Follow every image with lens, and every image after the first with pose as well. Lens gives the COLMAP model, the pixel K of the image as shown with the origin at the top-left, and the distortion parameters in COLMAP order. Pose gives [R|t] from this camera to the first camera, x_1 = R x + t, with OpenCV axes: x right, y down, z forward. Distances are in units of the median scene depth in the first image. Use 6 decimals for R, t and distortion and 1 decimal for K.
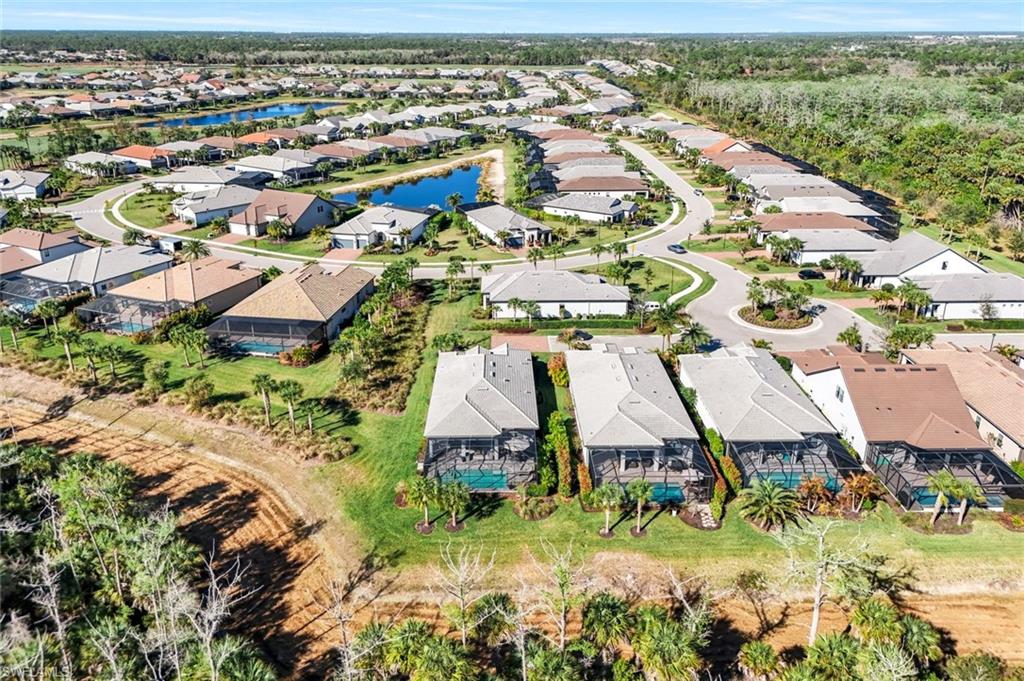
lens RADIAL K [[748.4, 0, 512.0], [0, 748.4, 340.5], [0, 0, 1]] dist [0.001400, -0.006850]
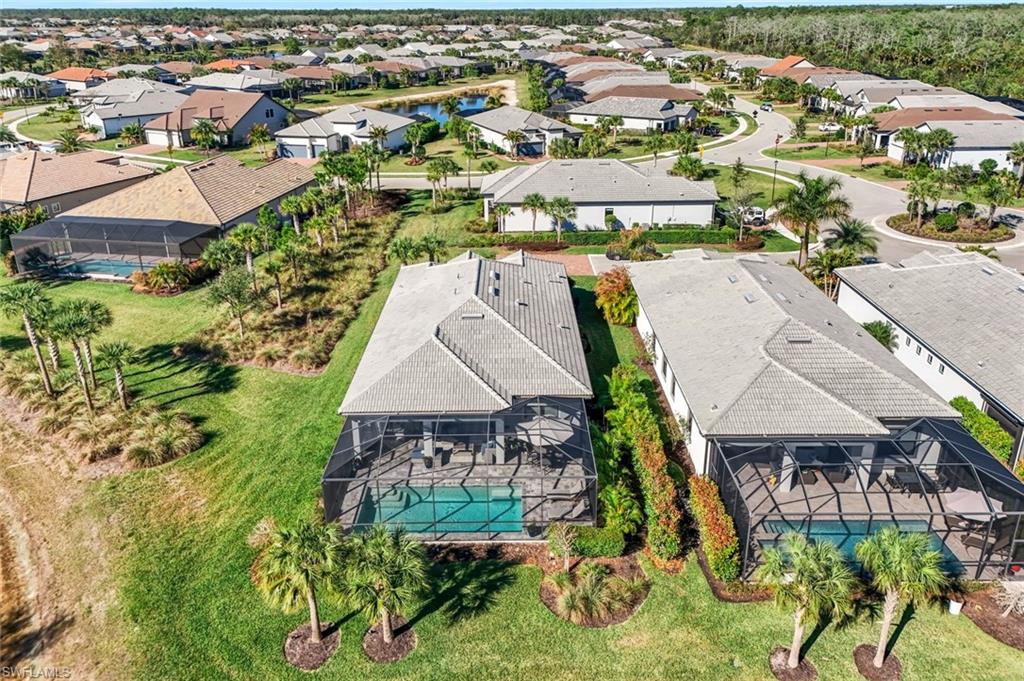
lens RADIAL K [[748.4, 0, 512.0], [0, 748.4, 340.5], [0, 0, 1]] dist [0.001400, -0.006850]
pose [[0.999864, 0.001085, -0.016447, -0.004687], [-0.000774, 0.999820, 0.018940, 0.057753], [0.016465, -0.018925, 0.999685, 0.418662]]
